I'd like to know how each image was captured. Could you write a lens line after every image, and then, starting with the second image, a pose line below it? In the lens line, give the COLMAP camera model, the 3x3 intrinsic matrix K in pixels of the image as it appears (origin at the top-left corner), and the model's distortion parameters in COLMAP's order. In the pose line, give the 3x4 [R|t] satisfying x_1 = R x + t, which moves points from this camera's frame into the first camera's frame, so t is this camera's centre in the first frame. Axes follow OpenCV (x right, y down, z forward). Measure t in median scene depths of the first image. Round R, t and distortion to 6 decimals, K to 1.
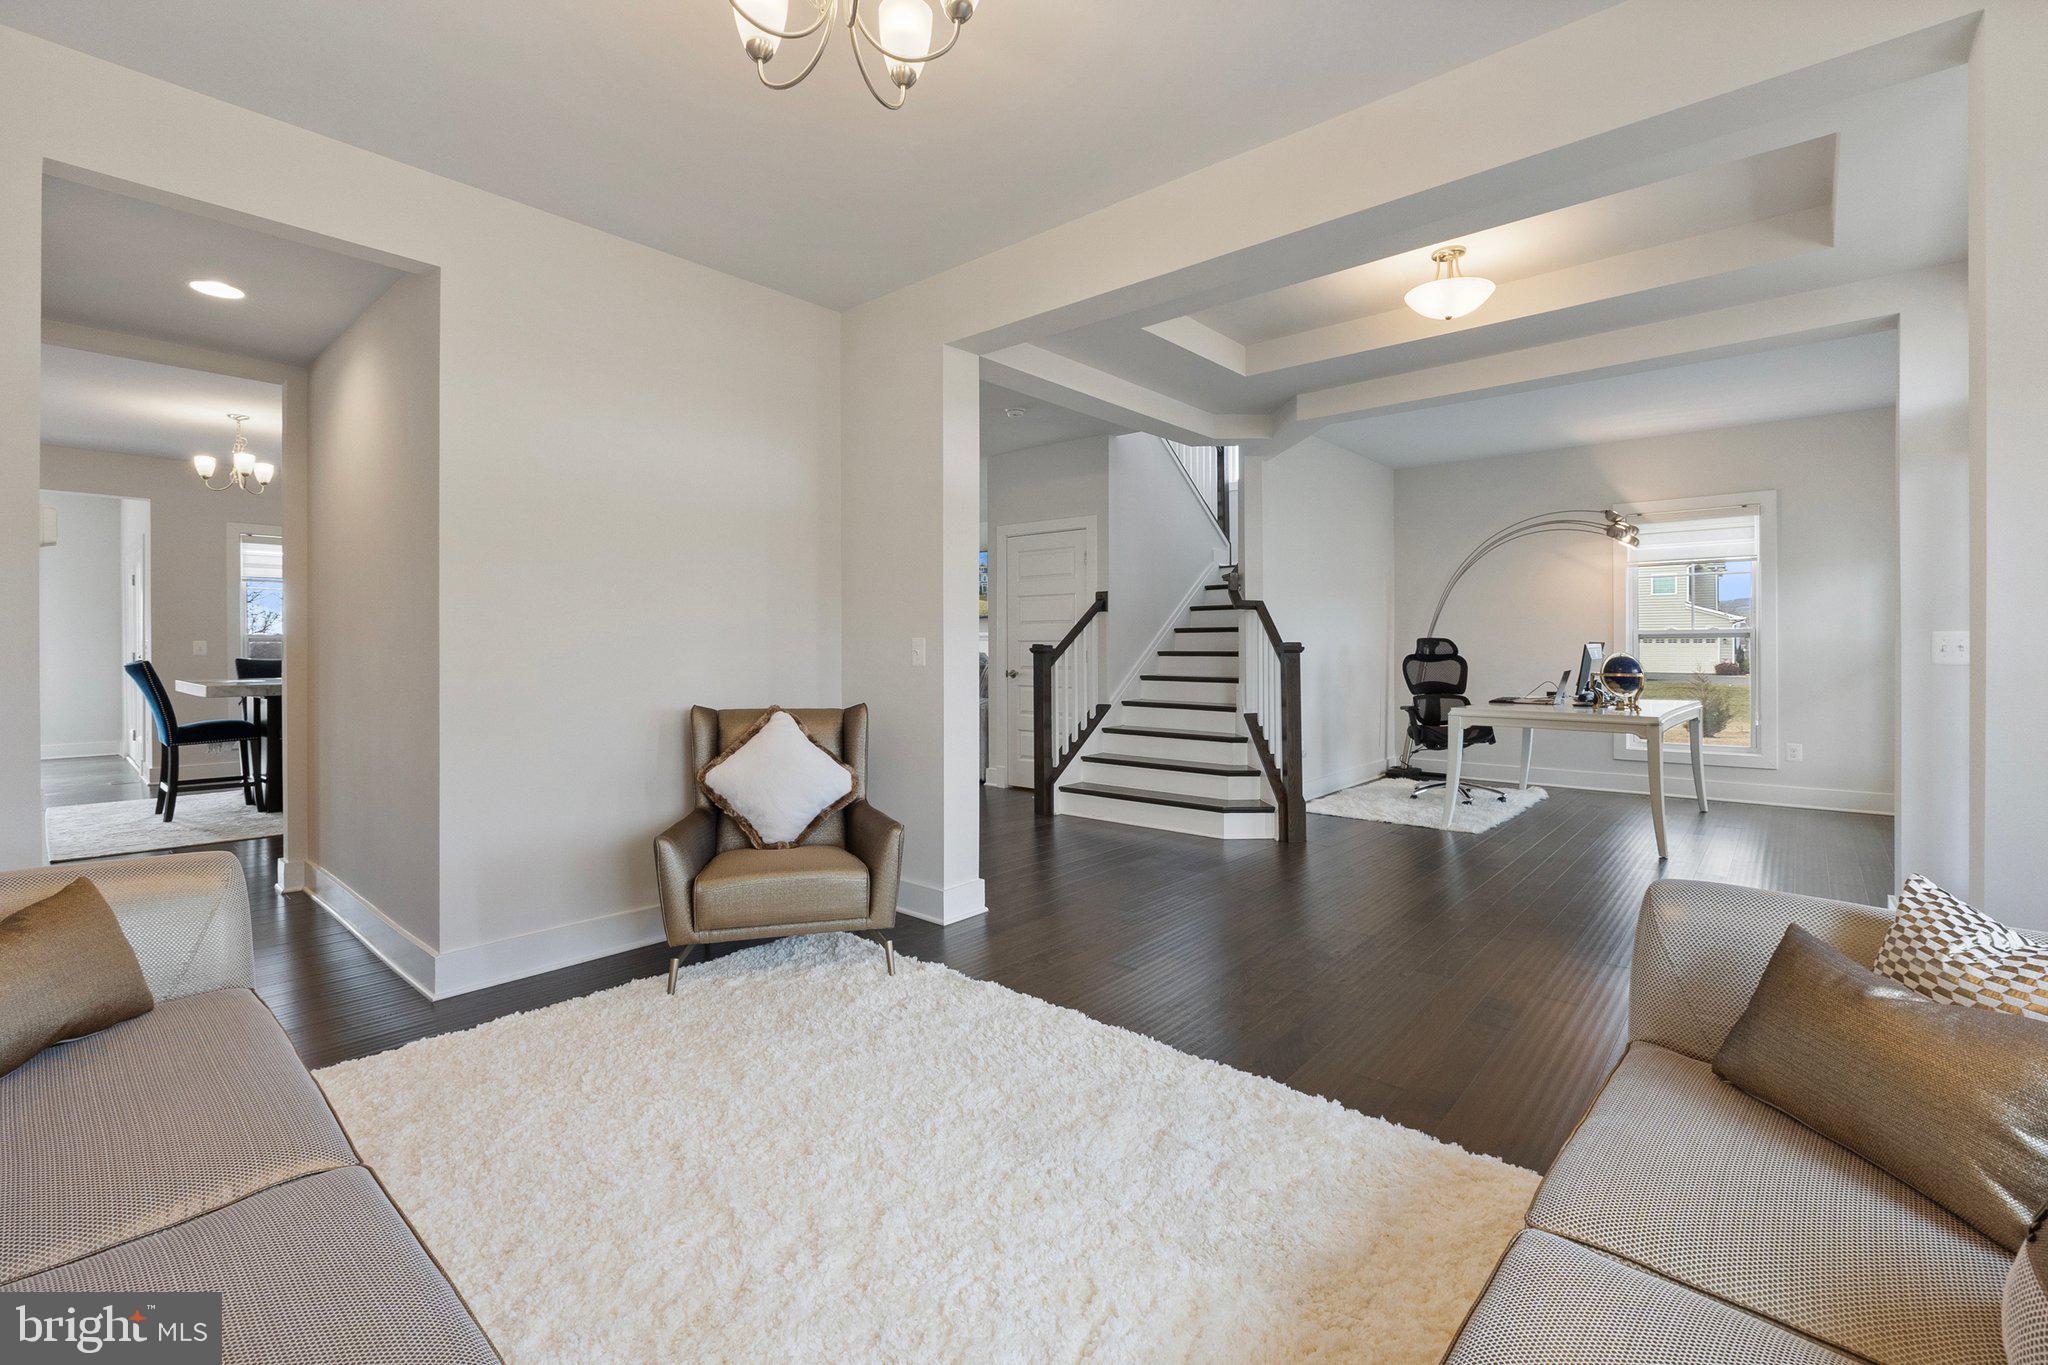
lens RADIAL K [[883.5, 0, 1003.2], [0, 883.5, 668.3], [0, 0, 1]] dist [-0.000866, -0.000056]
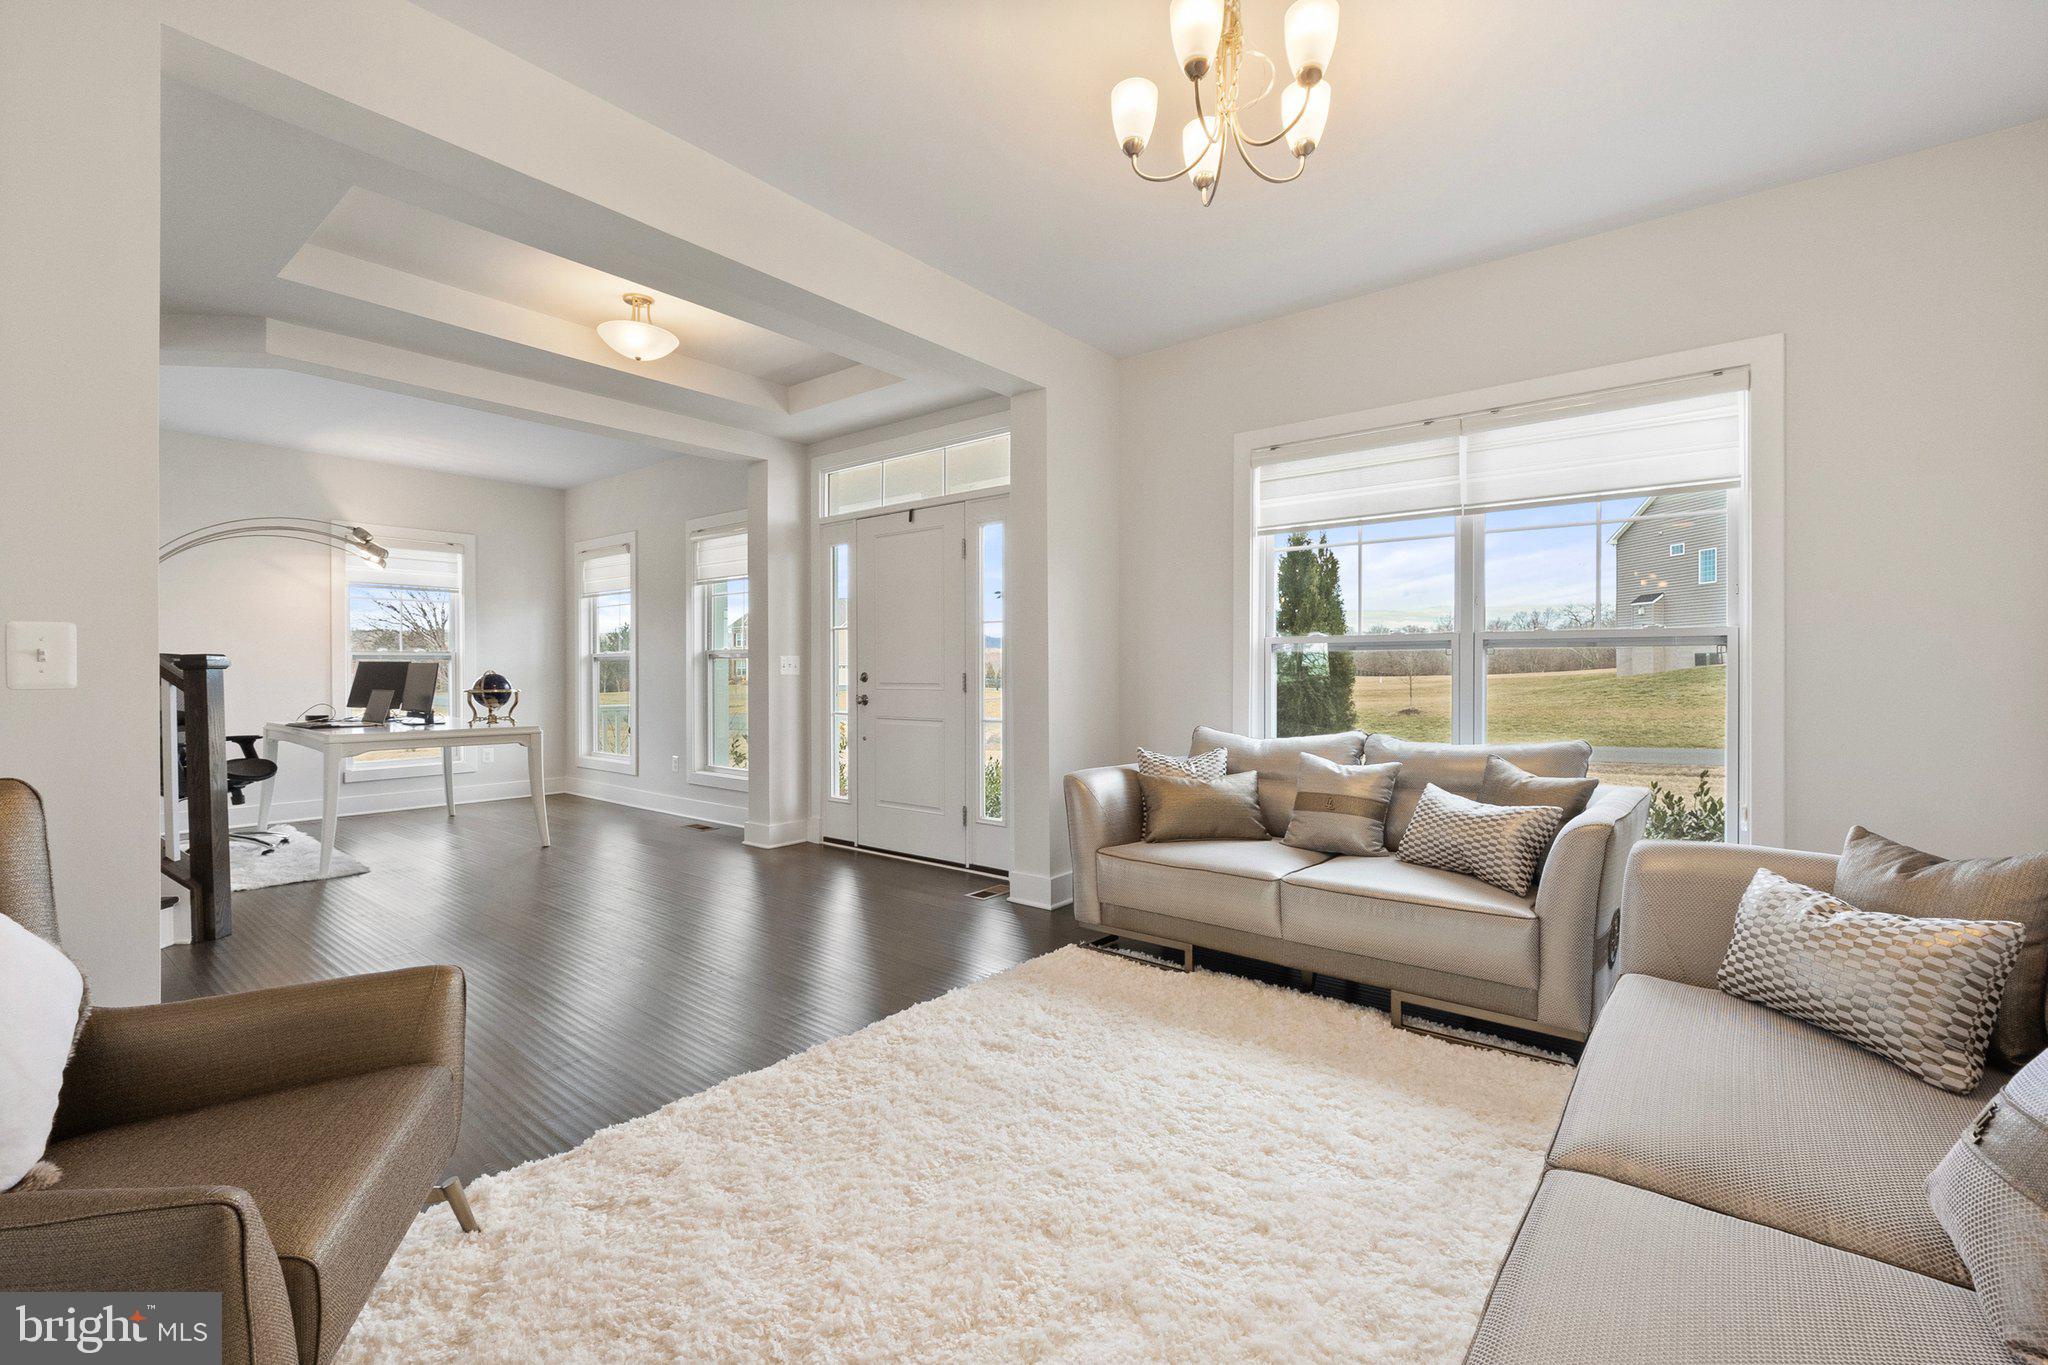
lens RADIAL K [[871.4, 0, 1022.0], [0, 871.4, 683.9], [0, 0, 1]] dist [-0.000236, 0.000042]
pose [[-0.041050, -0.009688, 0.999110, -0.572742], [0.024736, 0.999637, 0.010710, 0.004887], [-0.998851, 0.025154, -0.040796, 0.560706]]
